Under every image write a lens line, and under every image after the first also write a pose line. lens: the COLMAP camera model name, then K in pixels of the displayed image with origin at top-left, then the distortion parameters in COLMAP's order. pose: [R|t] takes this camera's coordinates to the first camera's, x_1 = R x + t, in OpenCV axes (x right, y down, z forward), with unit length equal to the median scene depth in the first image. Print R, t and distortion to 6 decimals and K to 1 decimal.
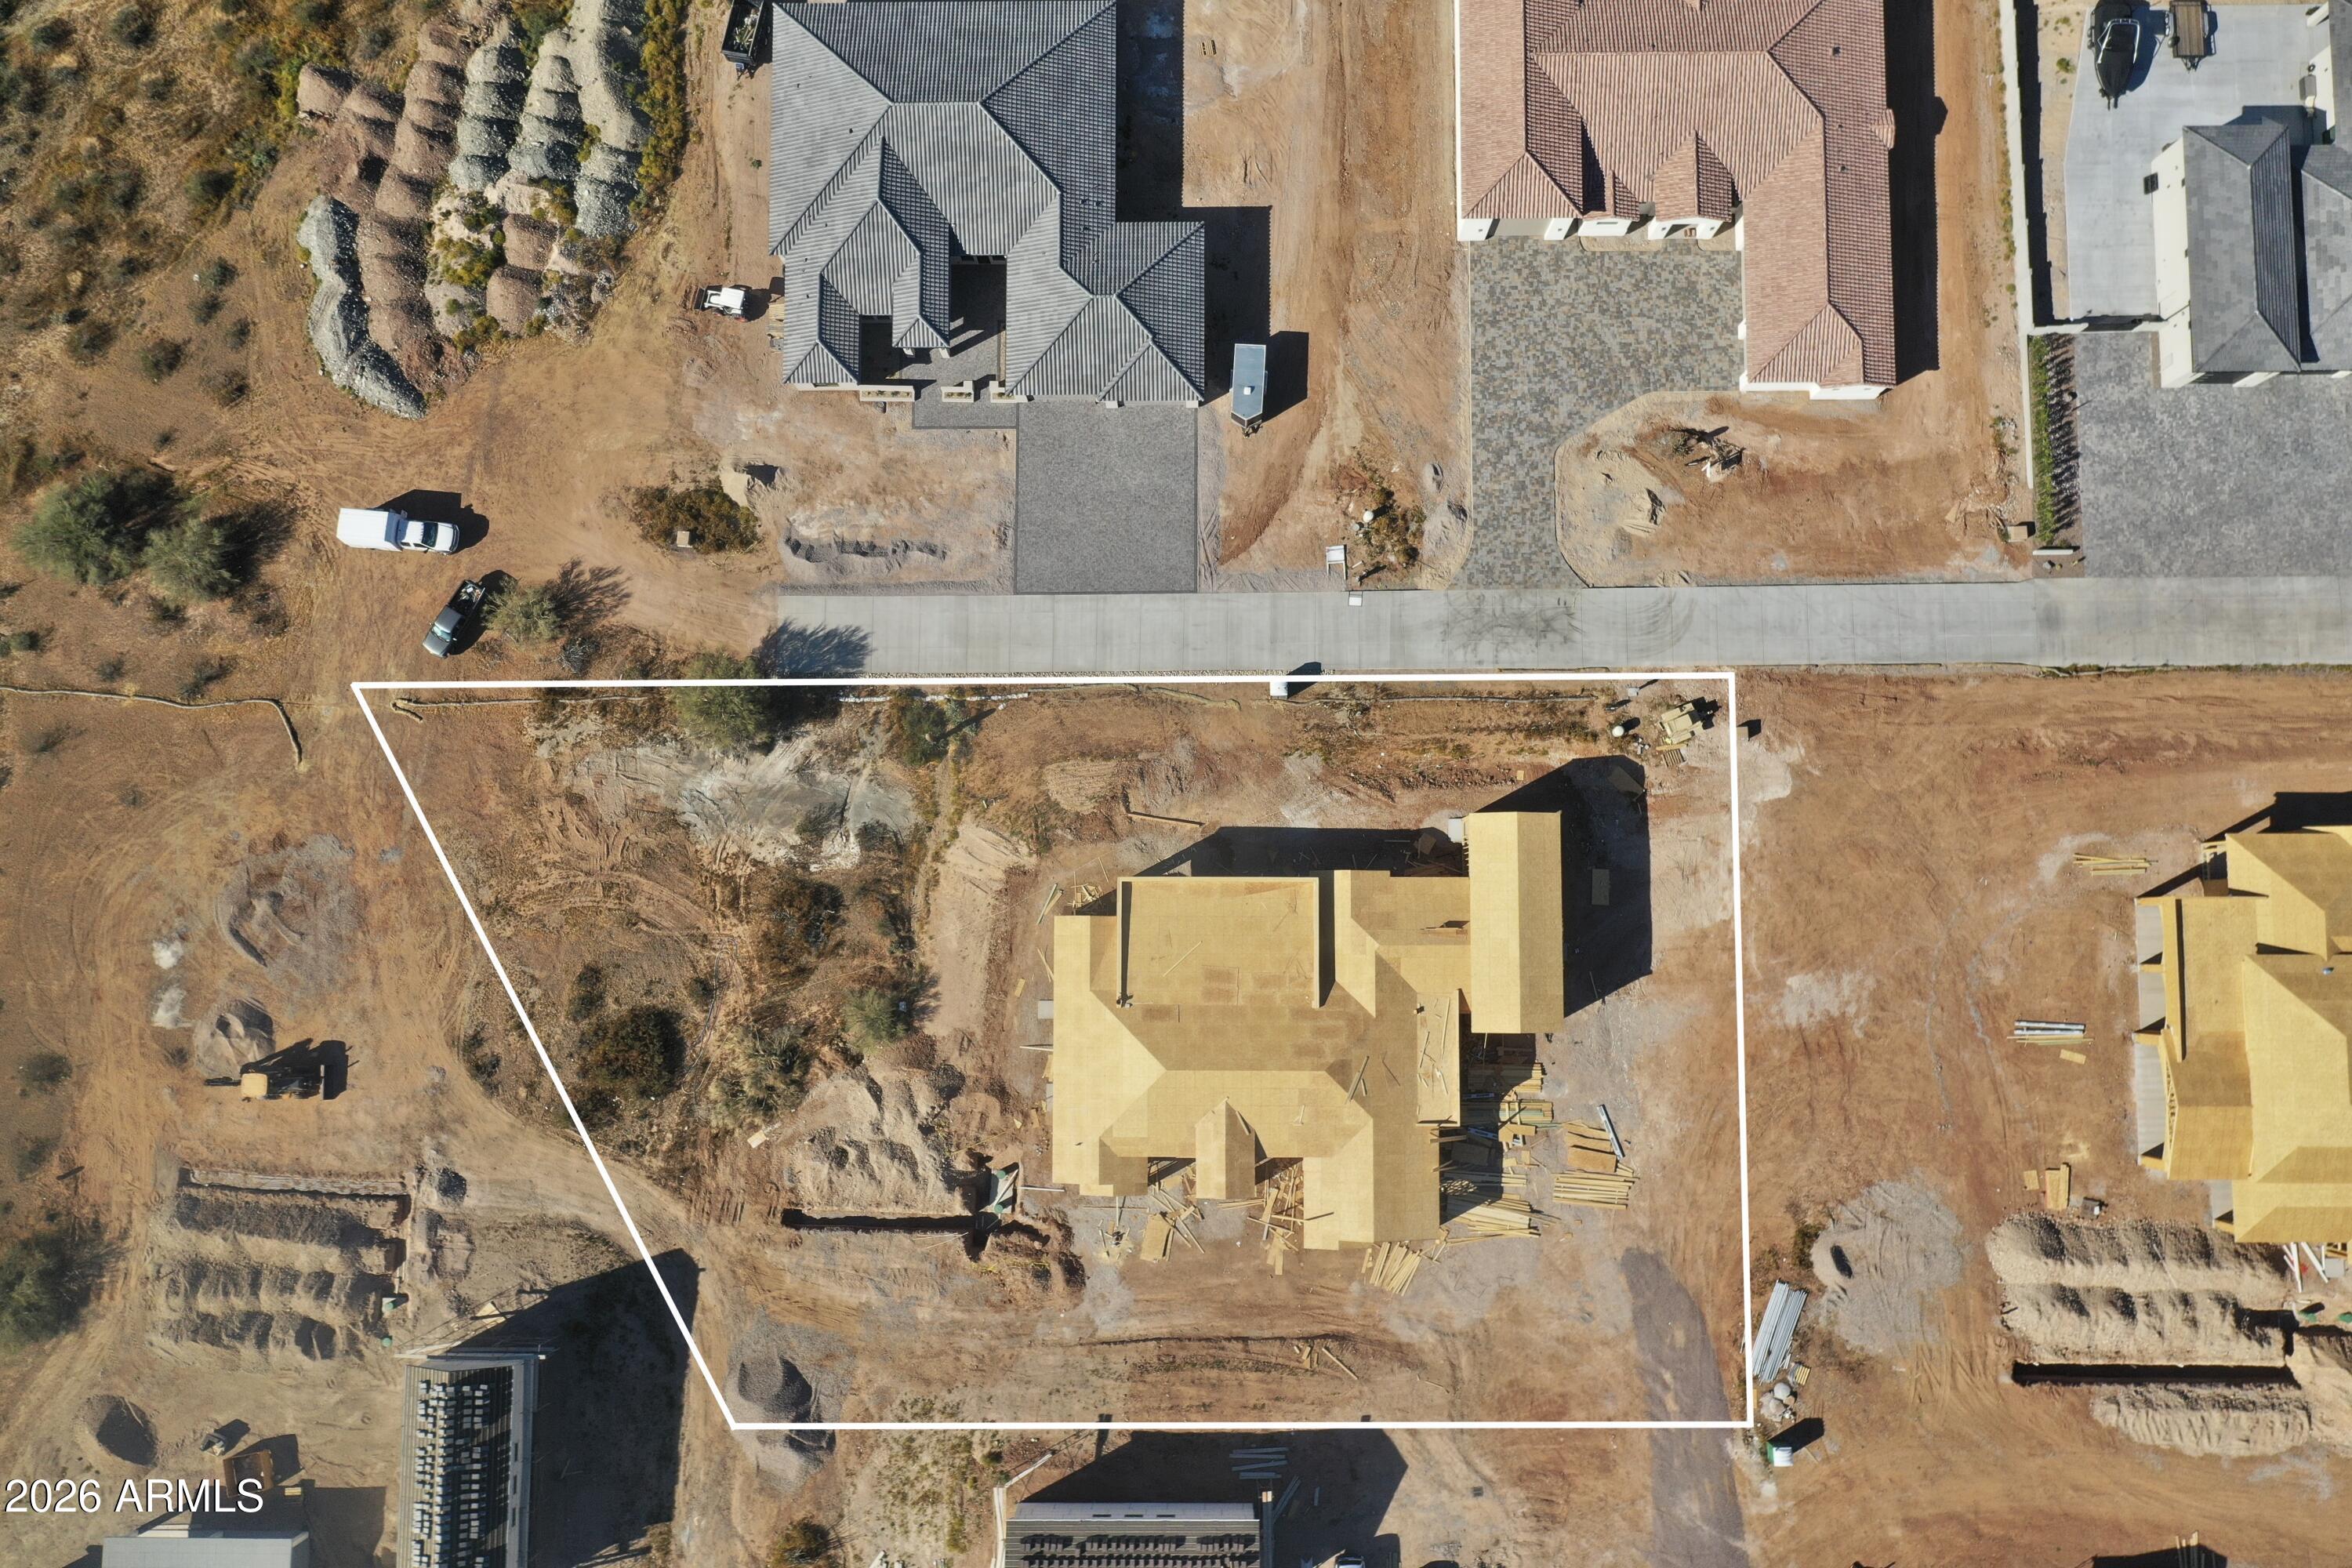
lens RADIAL K [[1858.2, 0, 1170.5], [0, 1858.2, 783.3], [0, 0, 1]] dist [-0.001102, 0.004939]
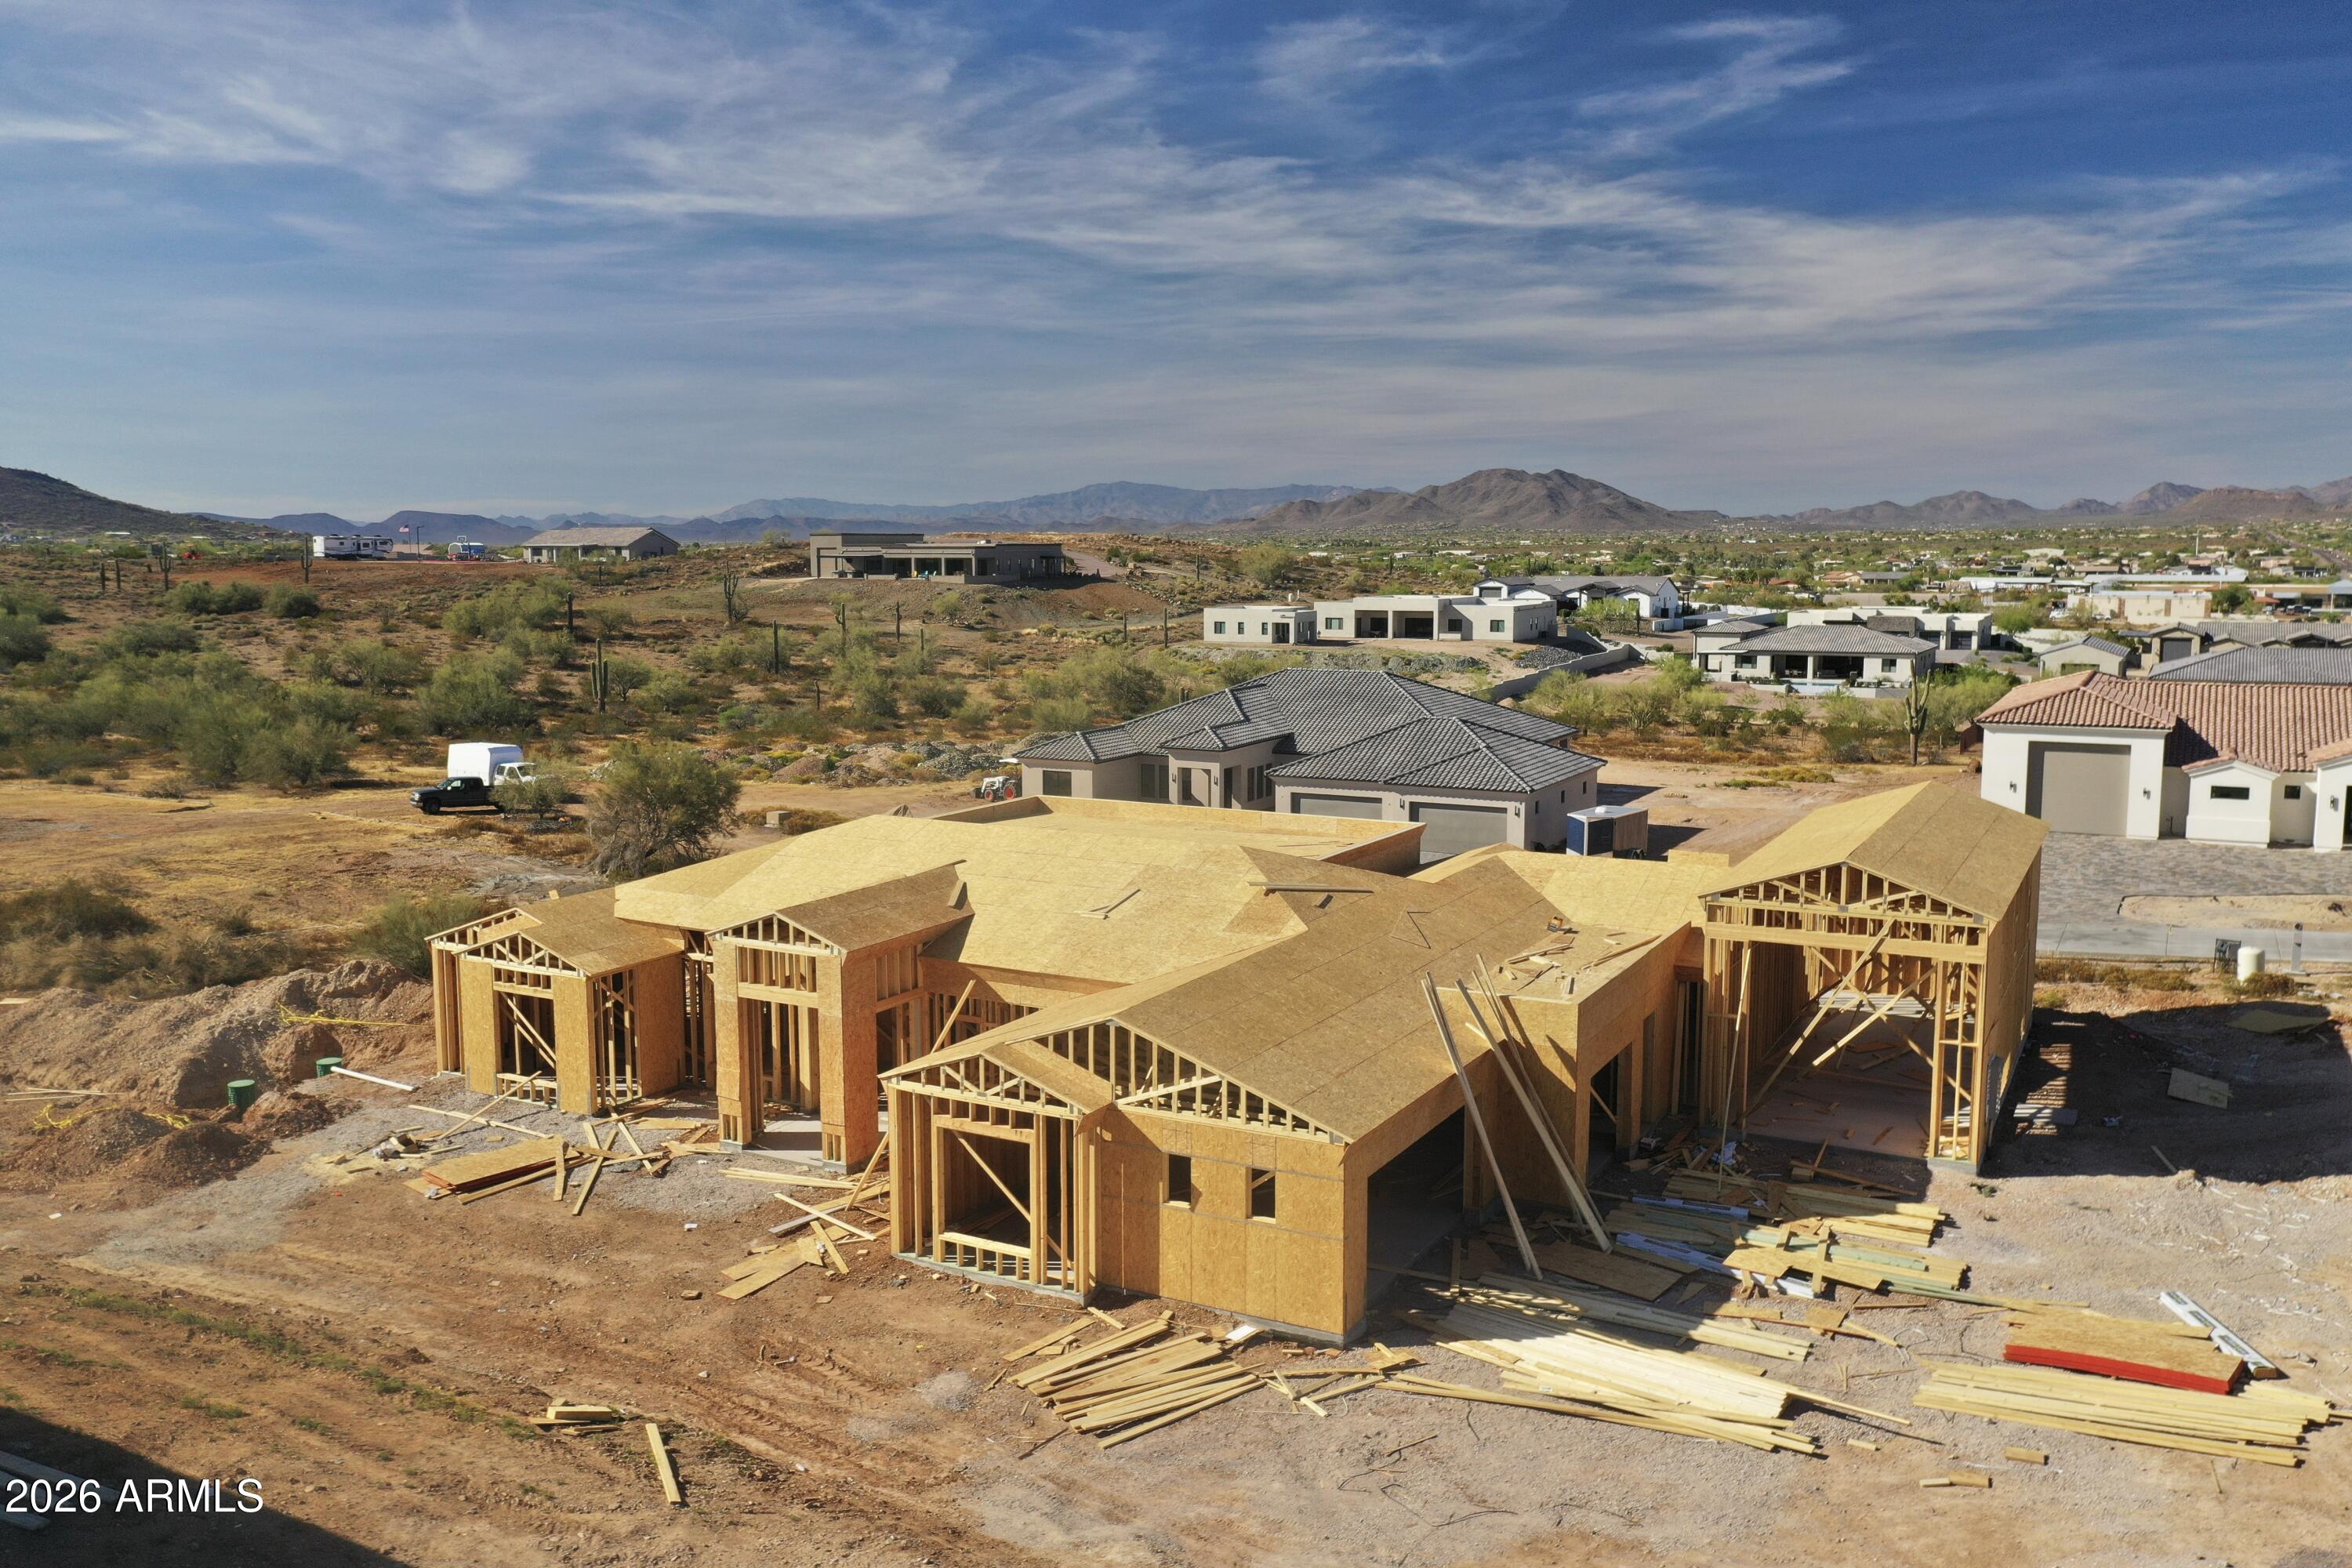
lens RADIAL K [[1858.2, 0, 1182.4], [0, 1858.2, 762.9], [0, 0, 1]] dist [-0.001102, 0.004939]
pose [[0.879600, 0.068268, -0.470790, 0.227497], [-0.474490, 0.196841, -0.857970, 0.437575], [0.034099, 0.978056, 0.205534, 0.876376]]
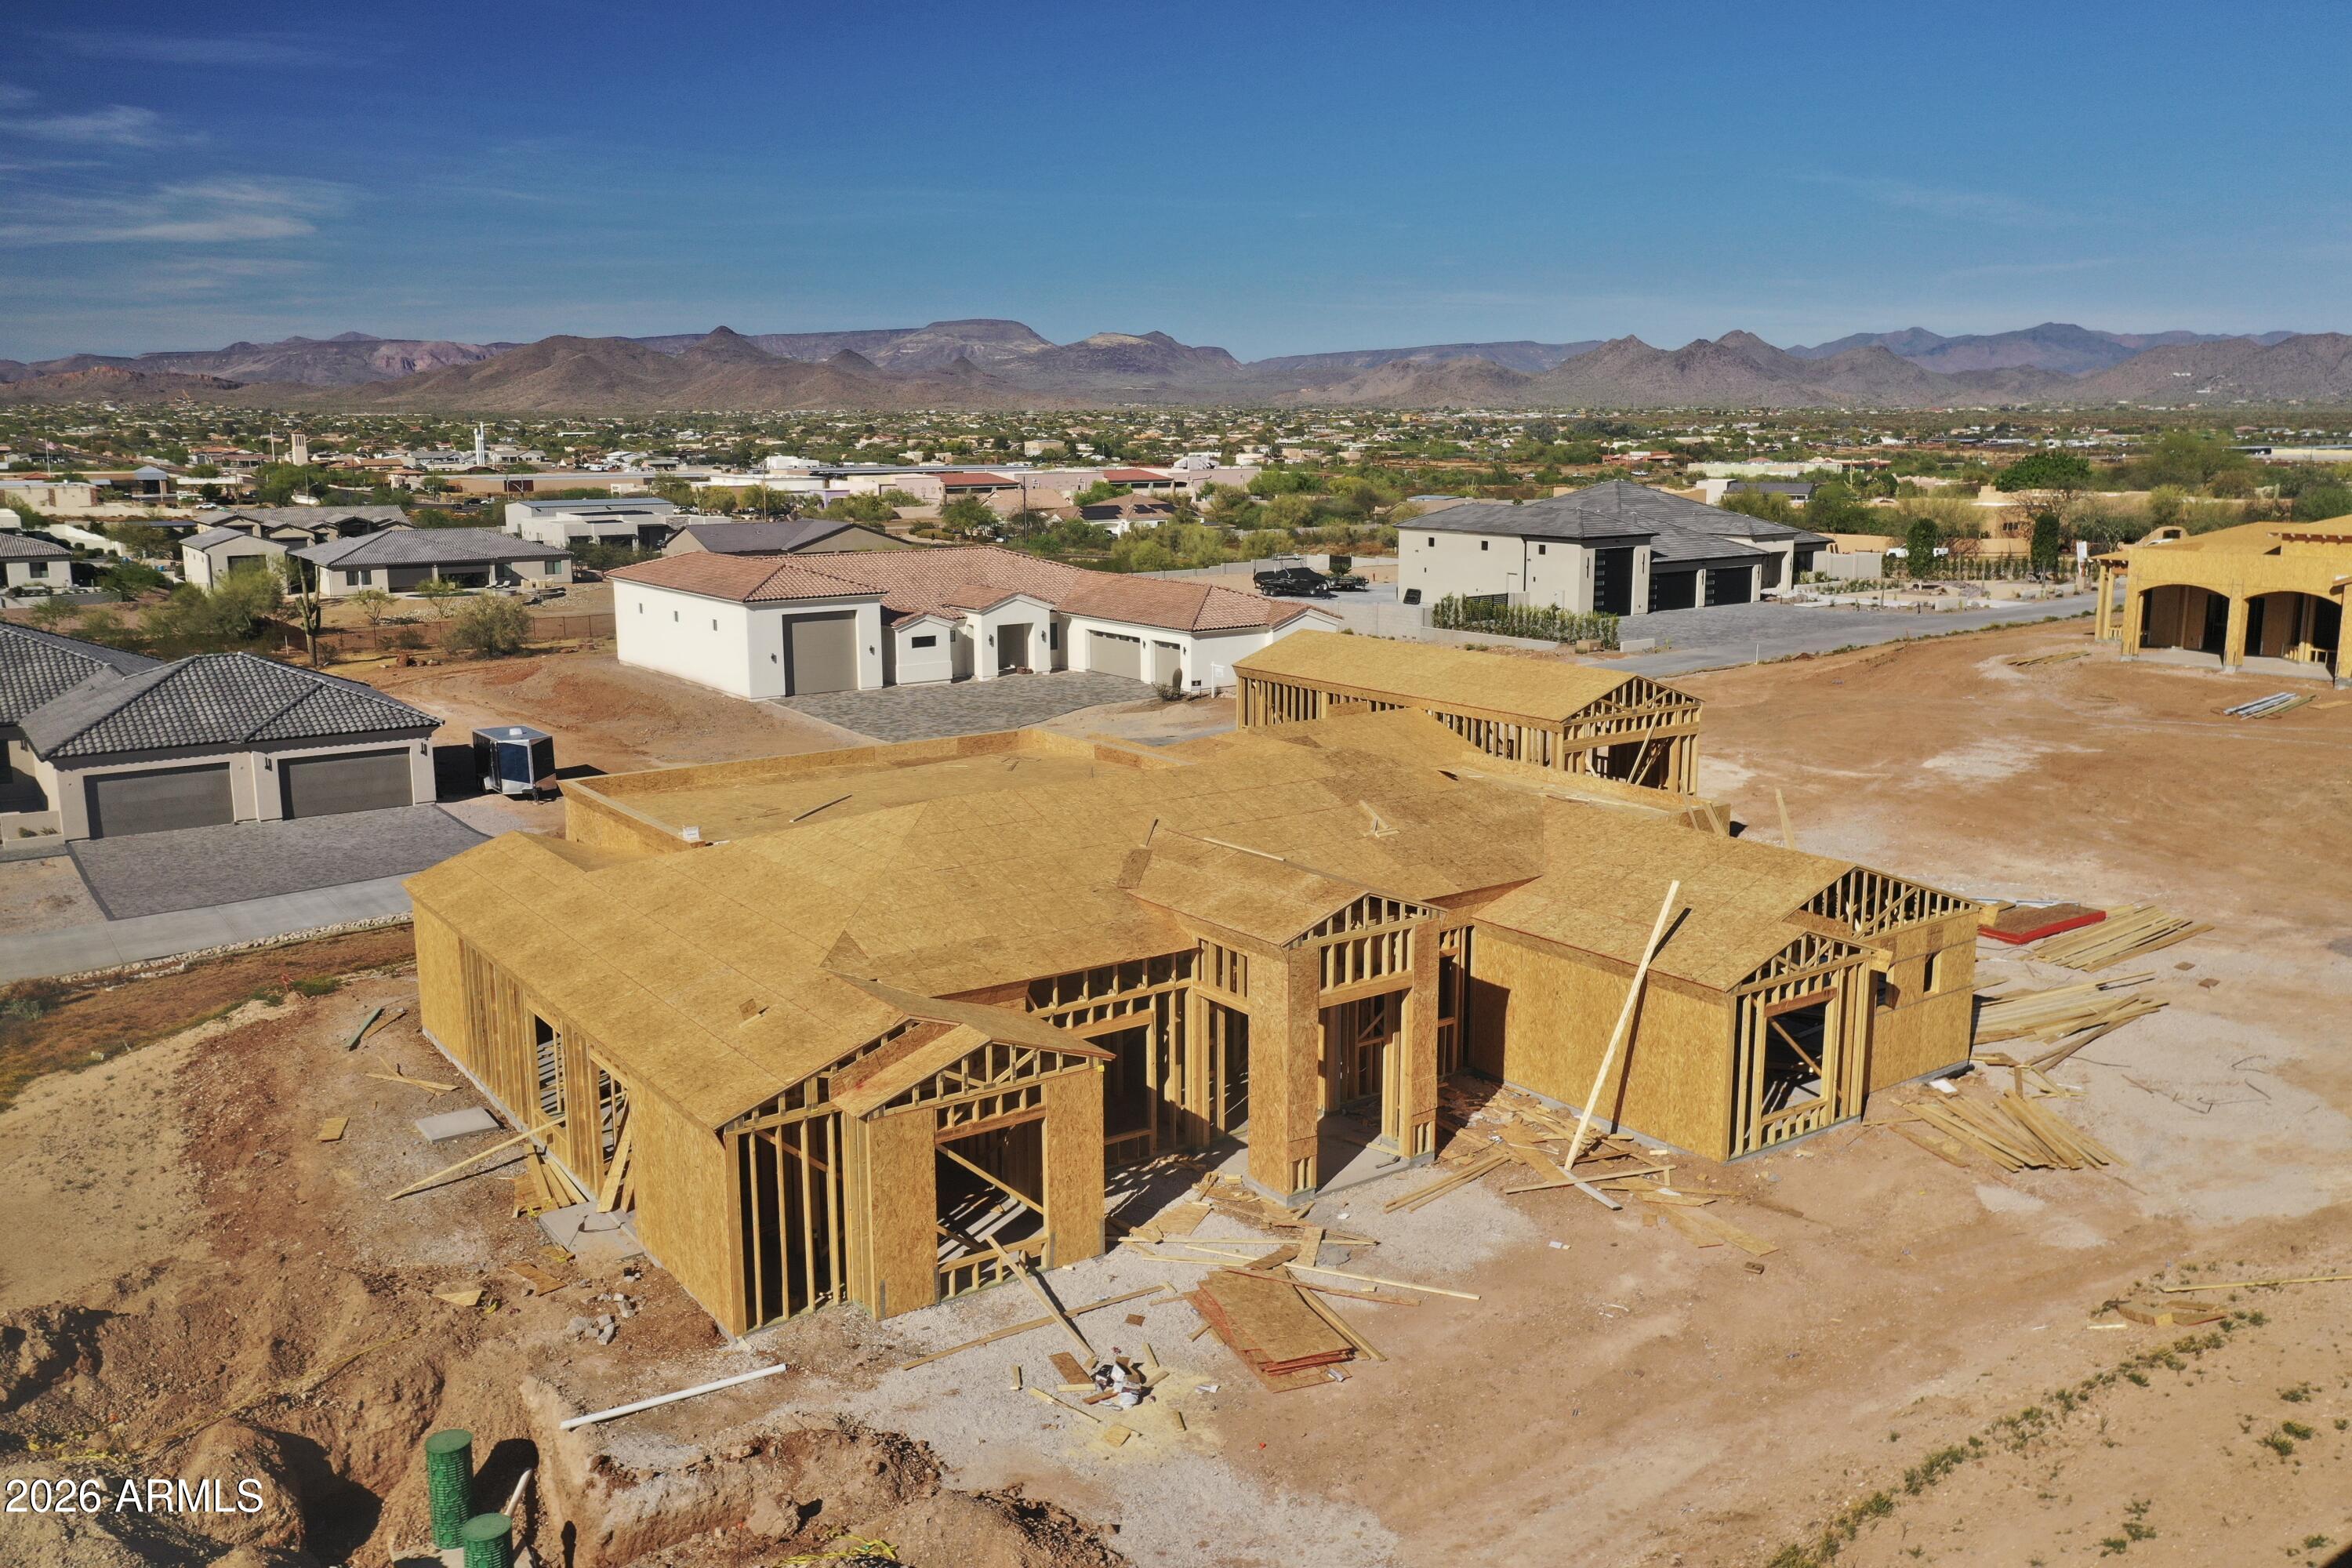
lens RADIAL K [[1858.2, 0, 1165.5], [0, 1858.2, 778.3], [0, 0, 1]] dist [-0.001102, 0.004939]
pose [[0.814241, -0.094638, 0.572761, -0.133974], [0.576841, 0.242911, -0.779903, 0.390010], [-0.065321, 0.965421, 0.252379, 0.884298]]
